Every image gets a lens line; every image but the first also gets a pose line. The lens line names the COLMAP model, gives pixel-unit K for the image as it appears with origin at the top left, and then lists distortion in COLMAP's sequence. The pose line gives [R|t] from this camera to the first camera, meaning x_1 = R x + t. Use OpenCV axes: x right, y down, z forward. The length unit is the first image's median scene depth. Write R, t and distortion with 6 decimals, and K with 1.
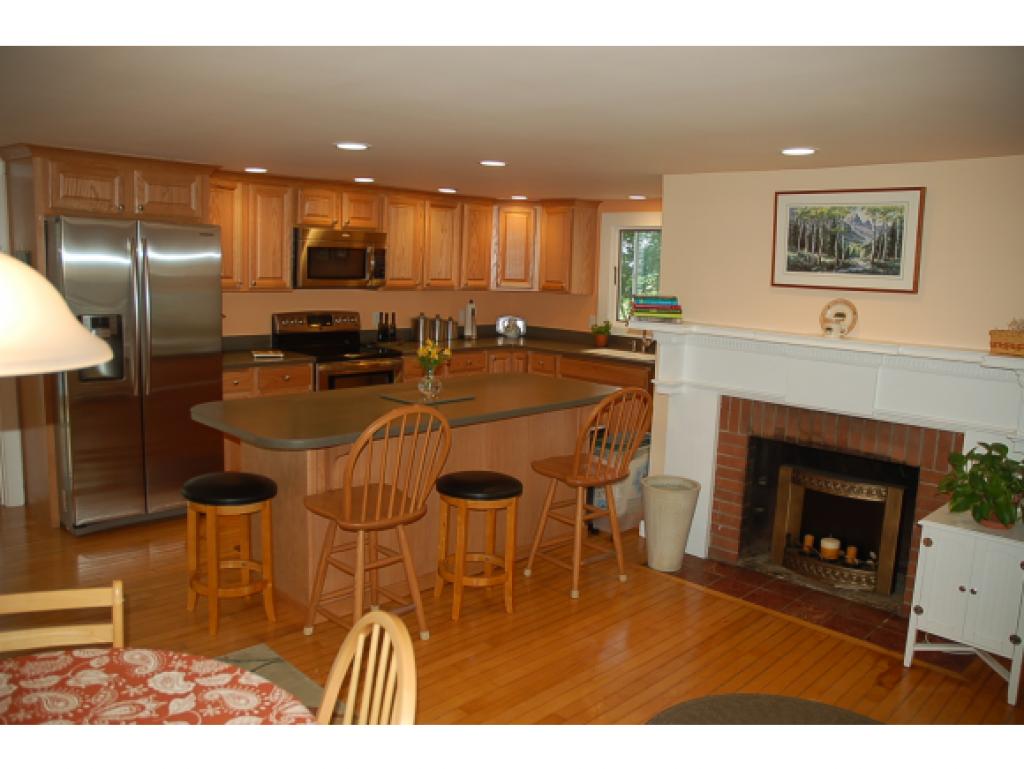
lens RADIAL K [[799.1, 0, 512.0], [0, 799.1, 384.5], [0, 0, 1]] dist [-0.156479, 0.144855]
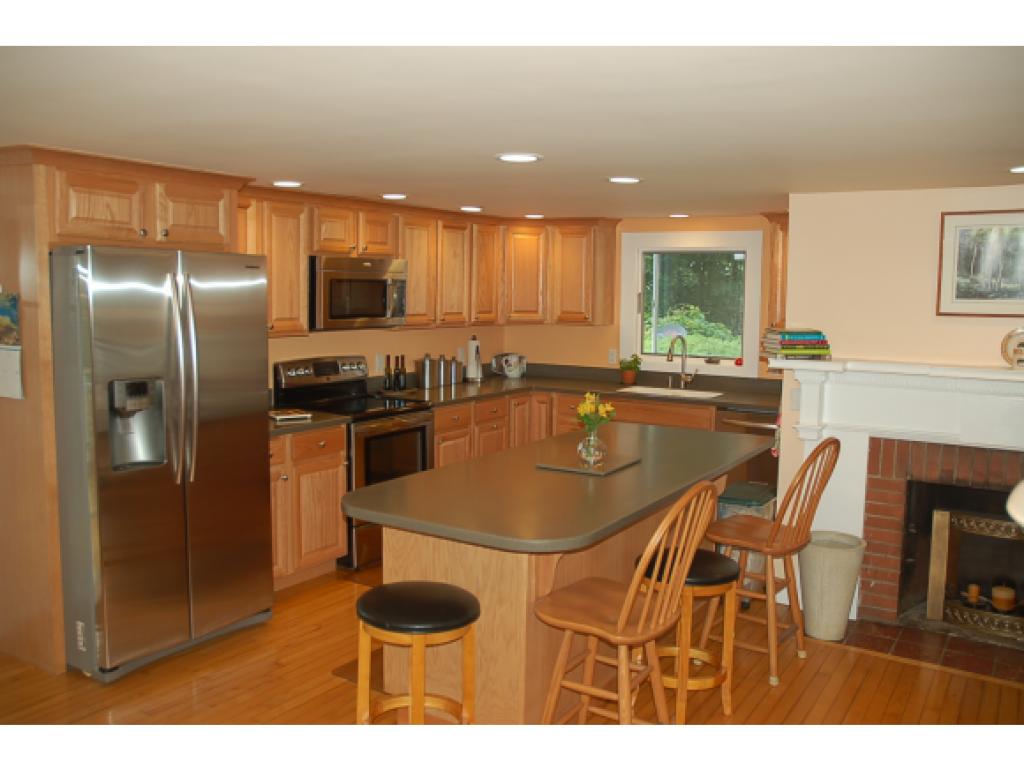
lens RADIAL K [[879.4, 0, 512.0], [0, 879.4, 384.5], [0, 0, 1]] dist [-0.073531, 0.014951]
pose [[0.977173, -0.046409, 0.207314, -0.316528], [0.053578, 0.998140, -0.029098, -0.036963], [-0.205578, 0.039542, 0.977842, 0.106890]]
